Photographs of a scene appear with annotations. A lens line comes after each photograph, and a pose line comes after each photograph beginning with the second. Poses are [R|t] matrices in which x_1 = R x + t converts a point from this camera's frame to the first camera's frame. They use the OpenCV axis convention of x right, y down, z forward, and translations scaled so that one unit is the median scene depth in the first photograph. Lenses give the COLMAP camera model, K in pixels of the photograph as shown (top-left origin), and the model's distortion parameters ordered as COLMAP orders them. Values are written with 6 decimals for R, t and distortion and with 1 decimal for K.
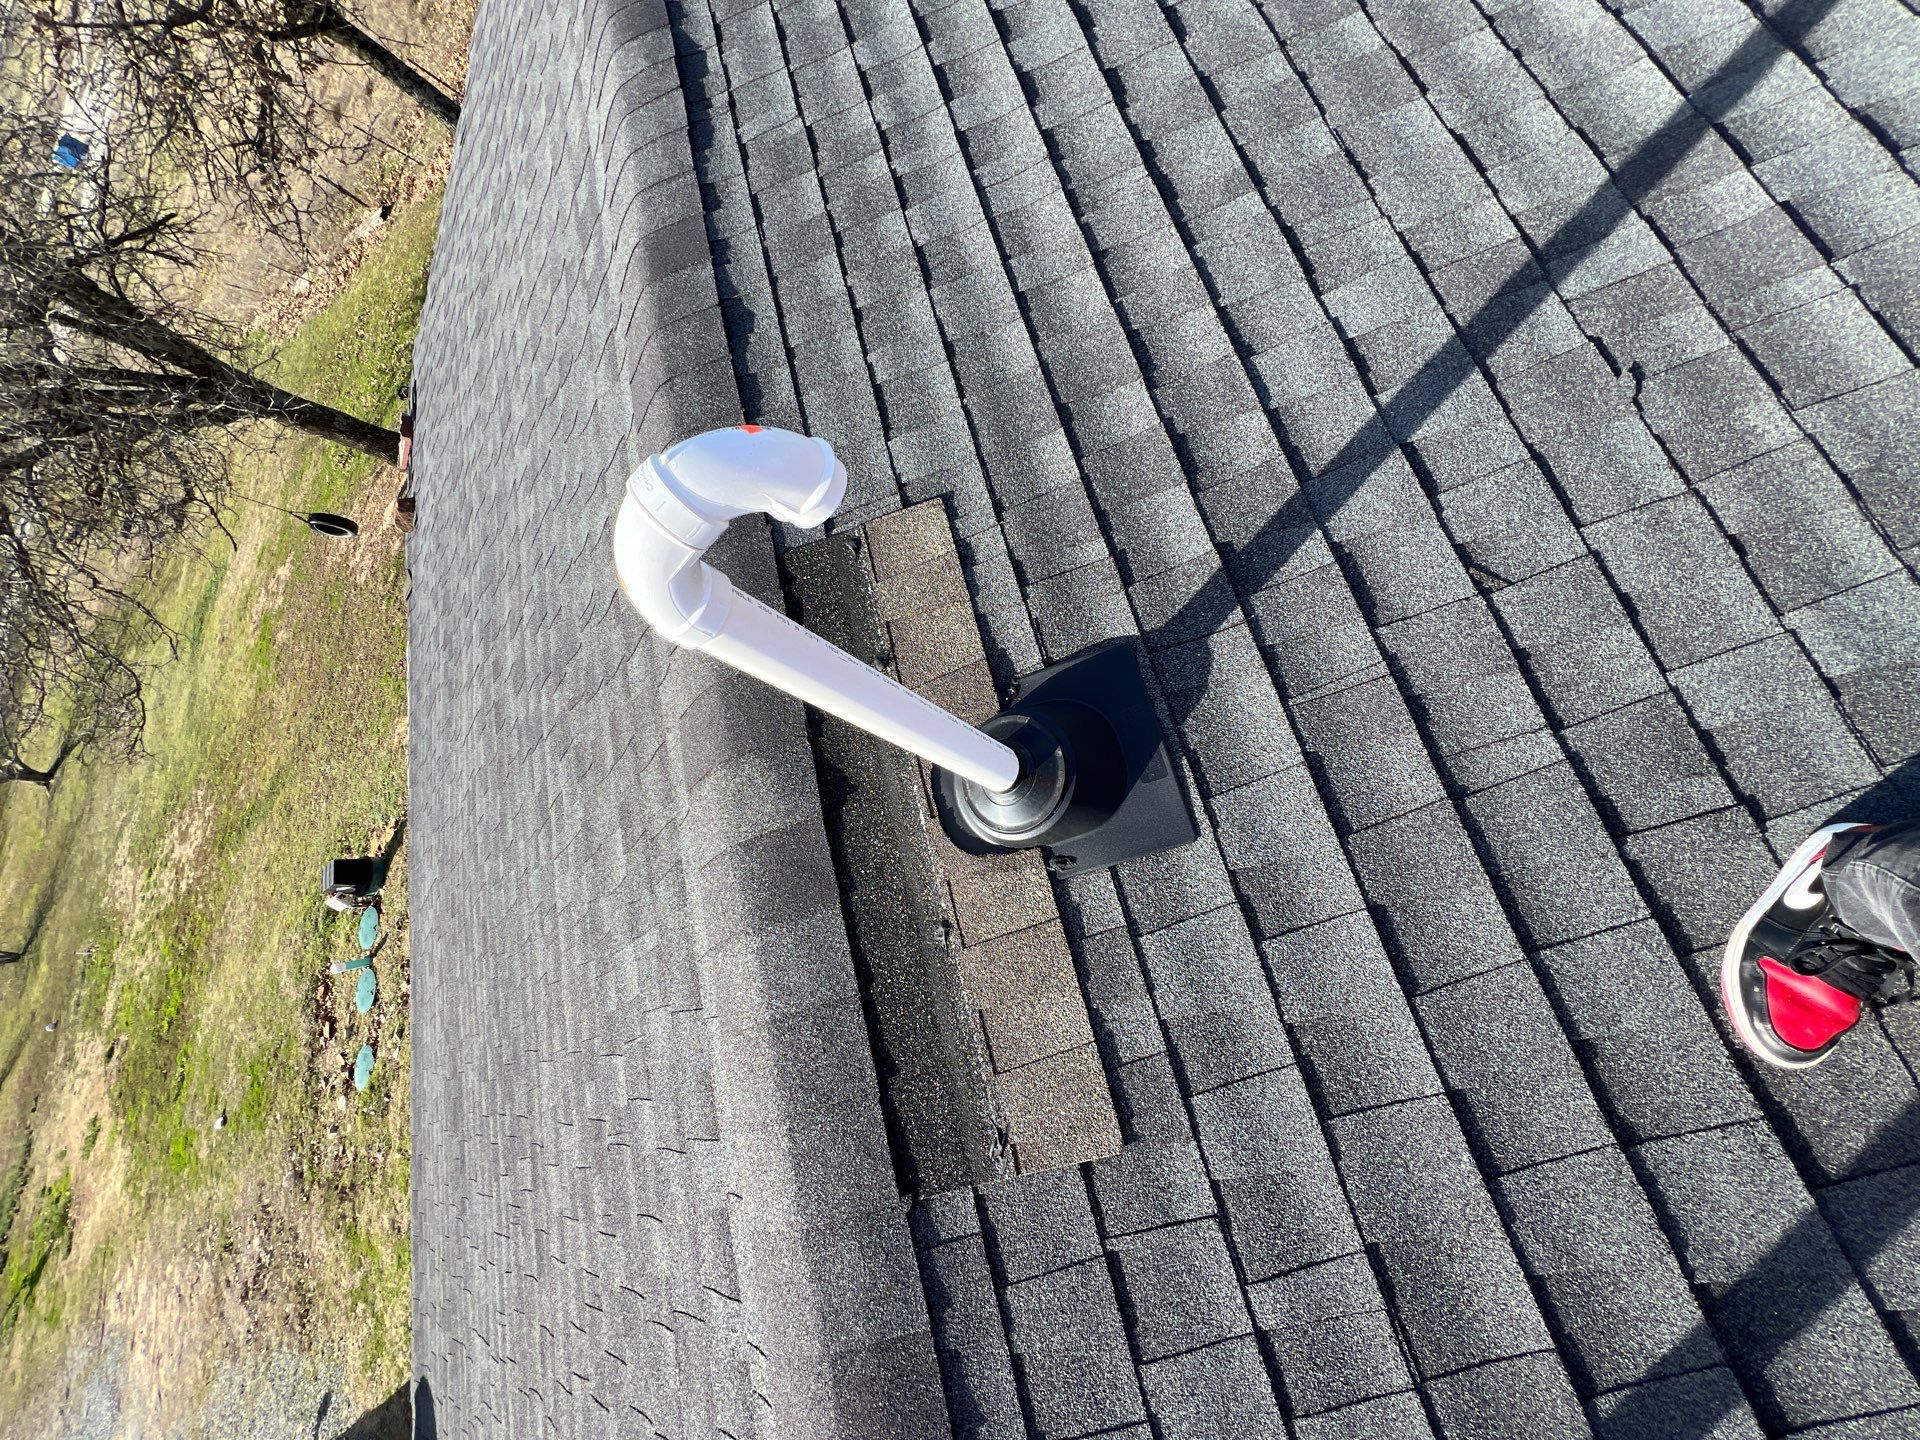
lens RADIAL K [[768.4, 0, 961.9], [0, 768.4, 722.1], [0, 0, 1]] dist [-0.001060, -0.000050]
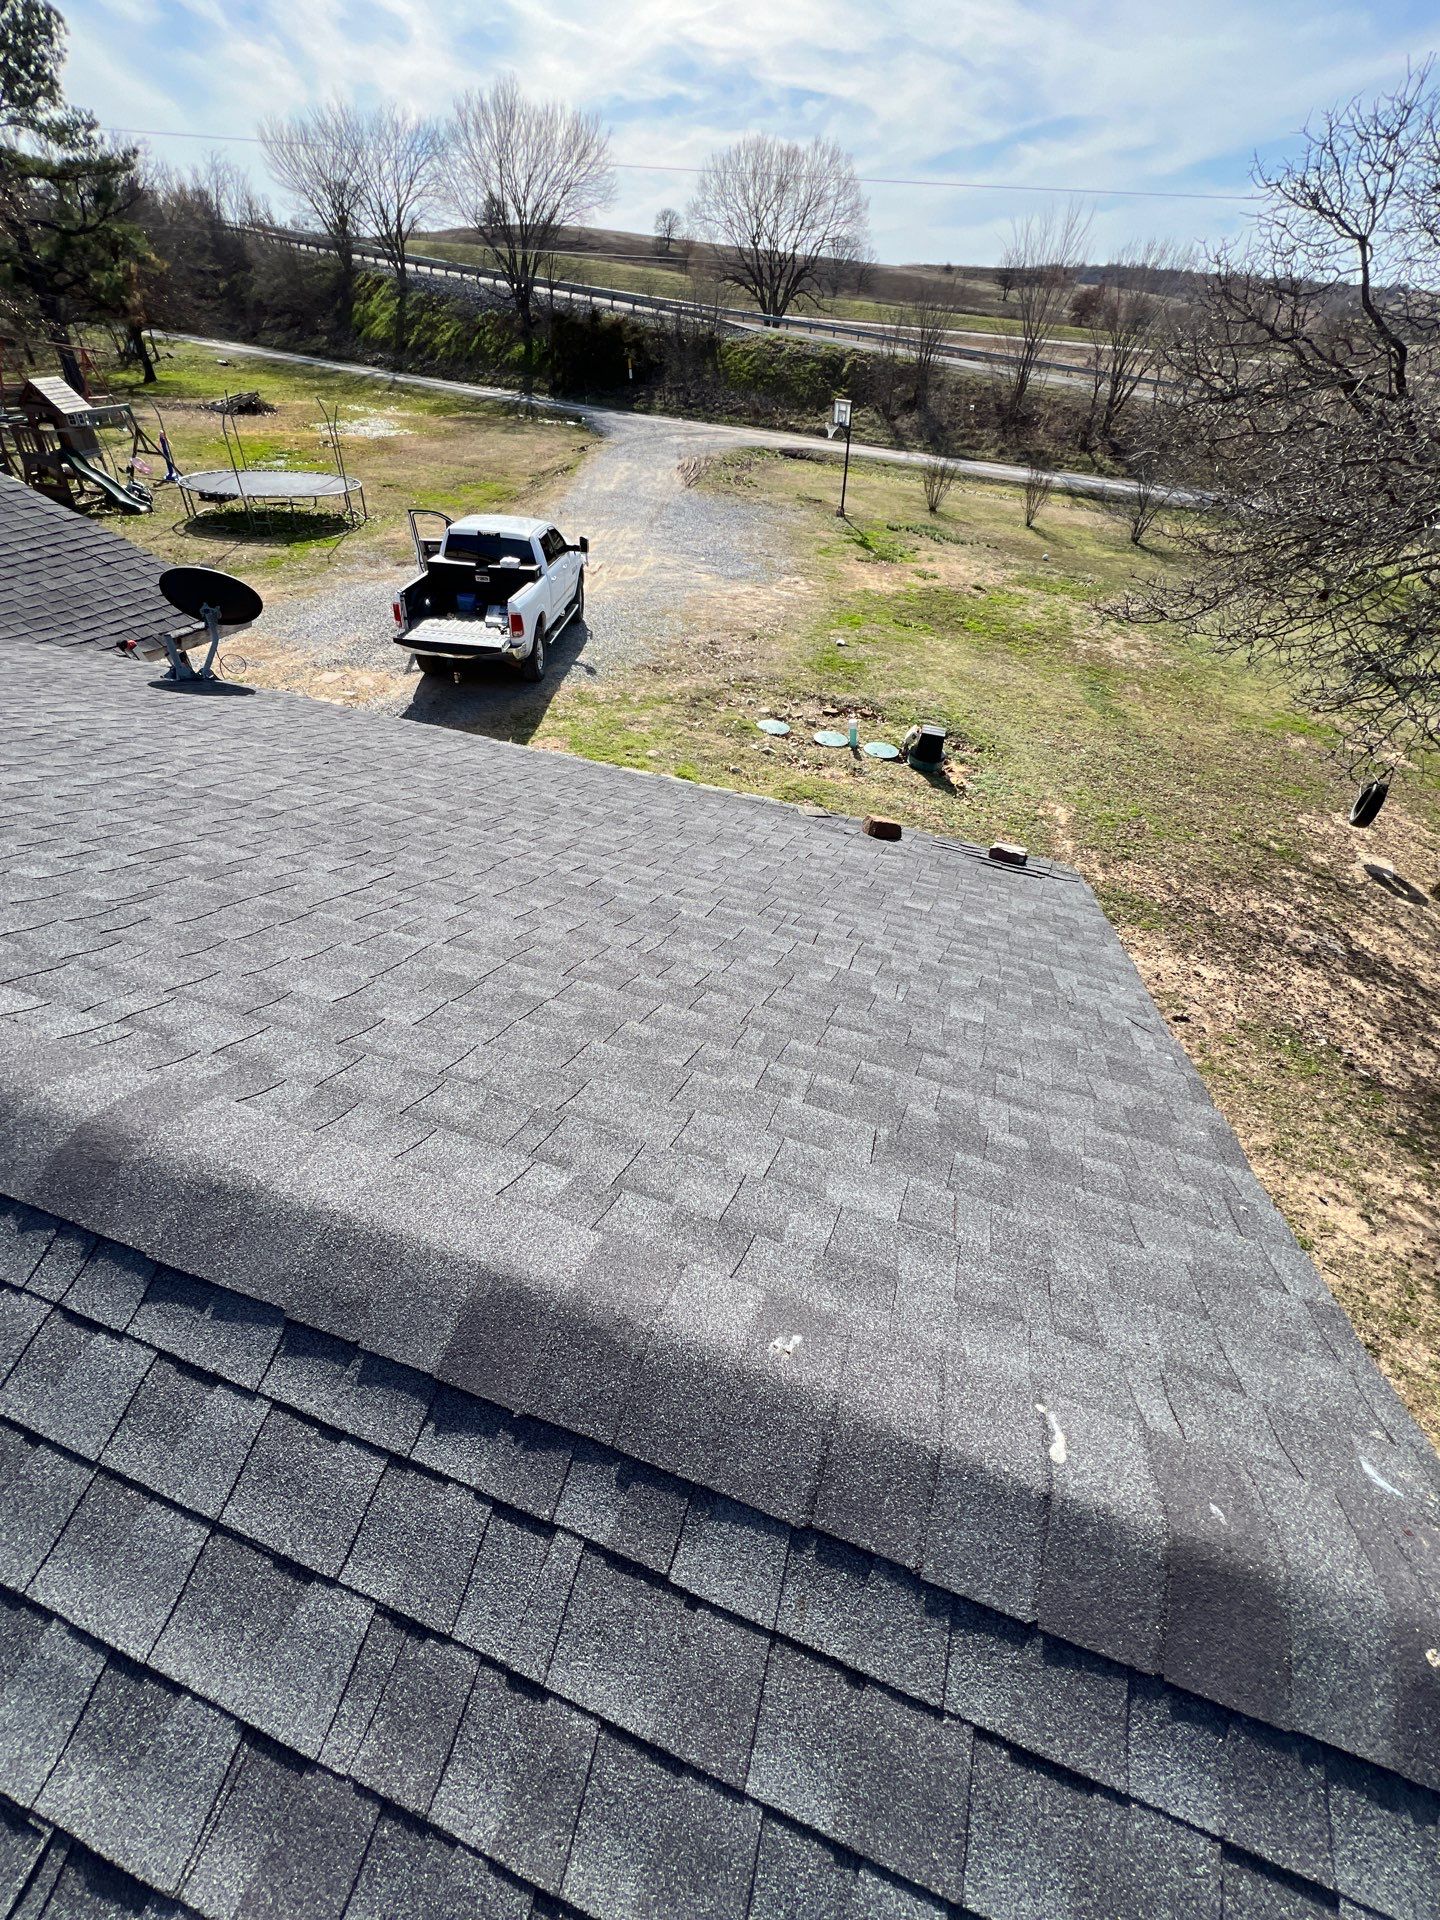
lens RADIAL K [[768.4, 0, 719.0], [0, 768.4, 960.1], [0, 0, 1]] dist [-0.001060, -0.000050]
pose [[-0.527674, 0.824825, -0.203036, -1.395388], [-0.742673, -0.331957, 0.581585, -3.324346], [0.412307, 0.457677, 0.787740, 1.219522]]
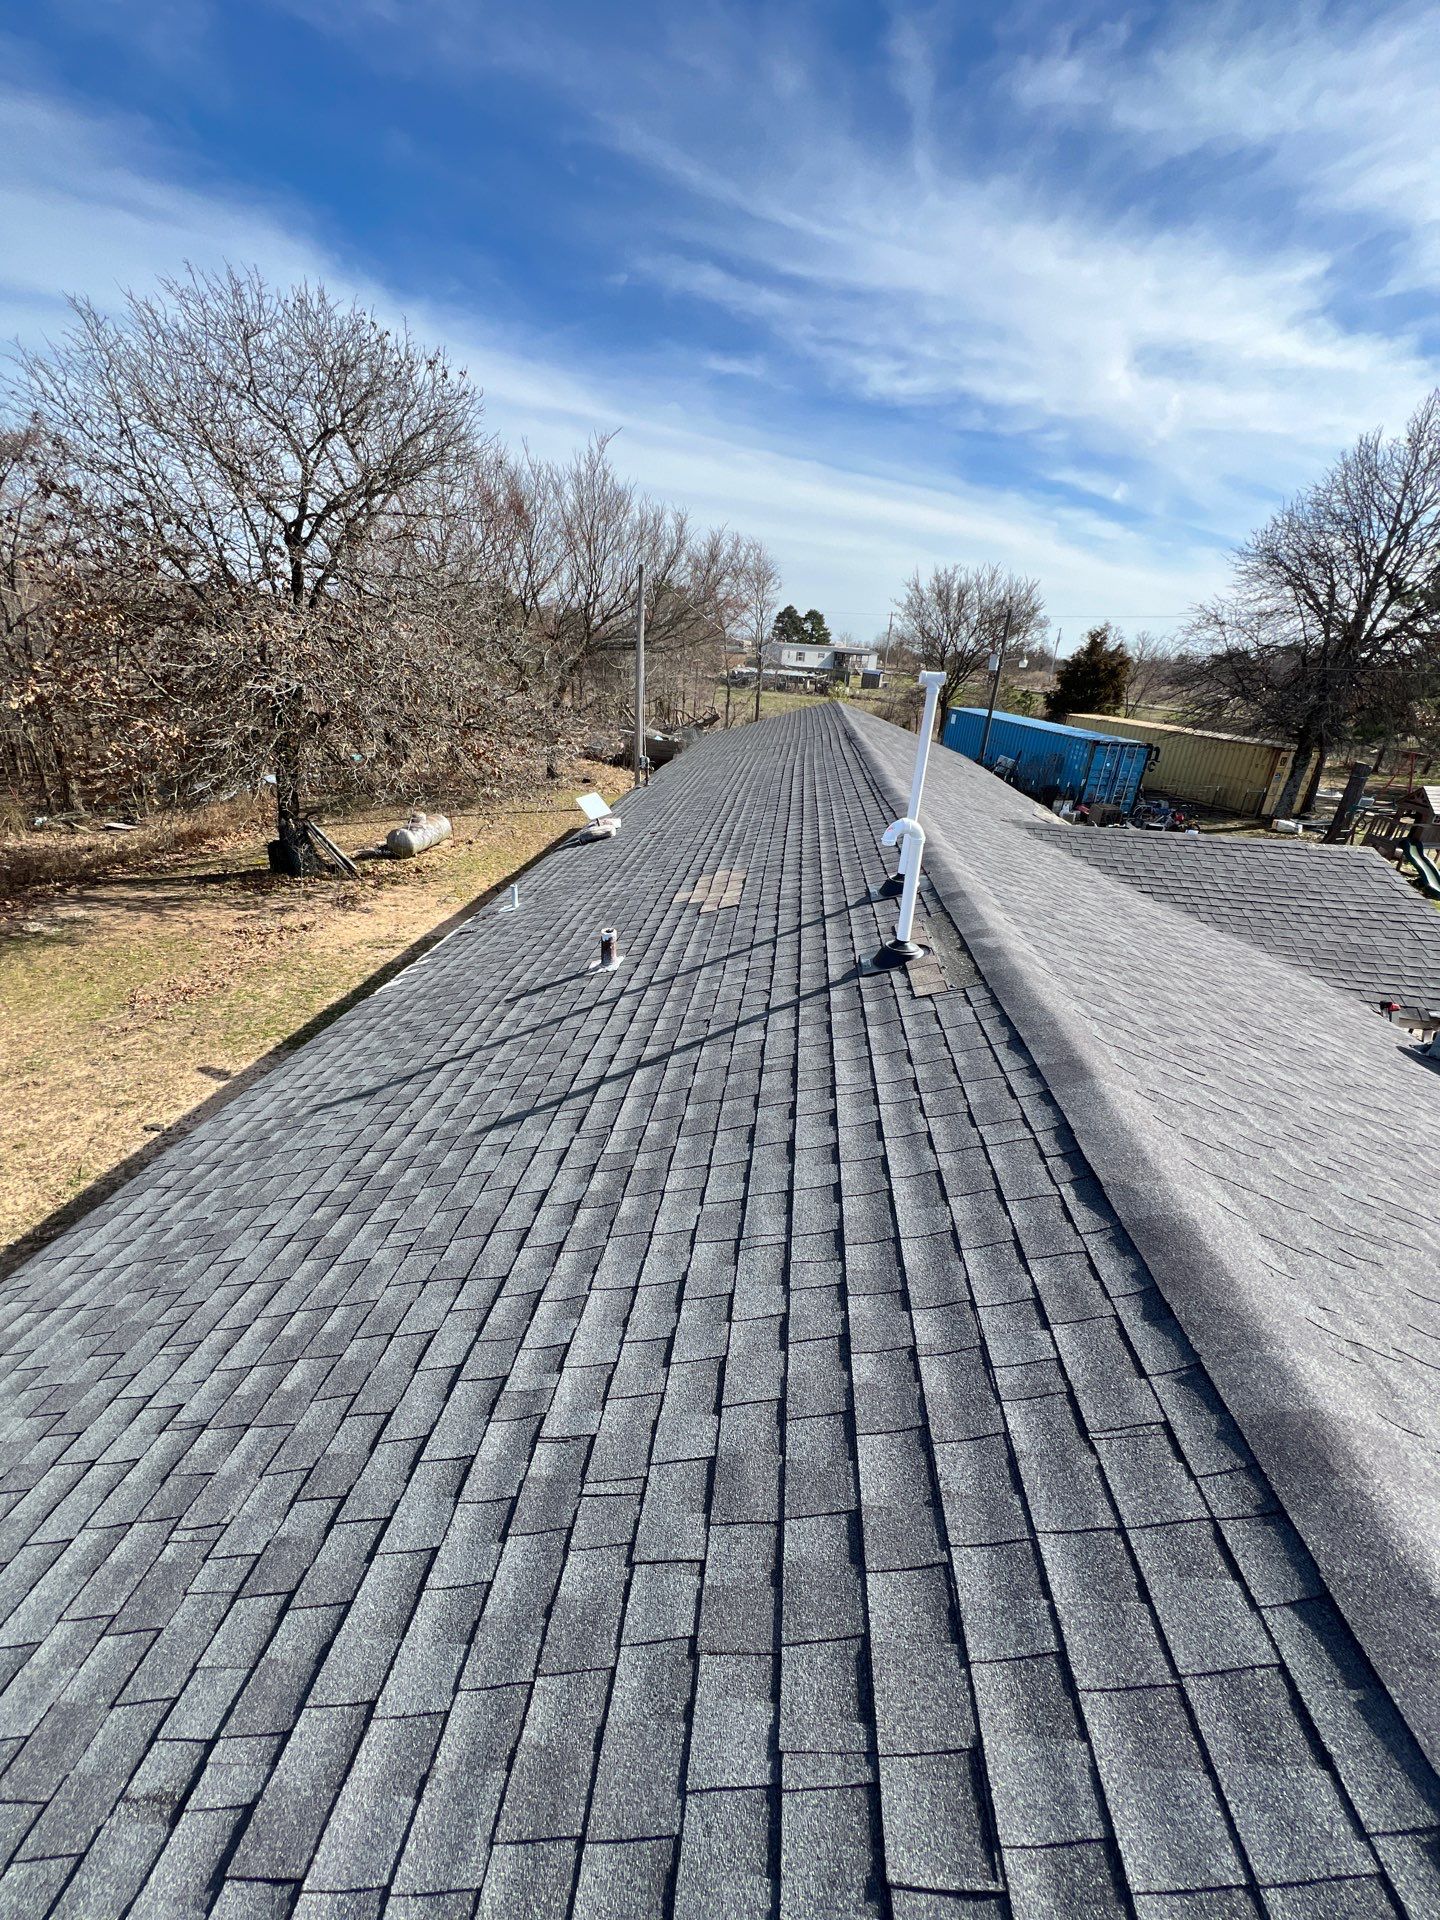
lens RADIAL K [[768.4, 0, 715.7], [0, 768.4, 957.7], [0, 0, 1]] dist [-0.001060, -0.000050]
pose [[-0.811384, 0.322351, 0.487593, -0.946592], [0.467926, -0.141697, 0.872334, -3.426866], [0.350288, 0.935955, -0.035866, 0.872969]]
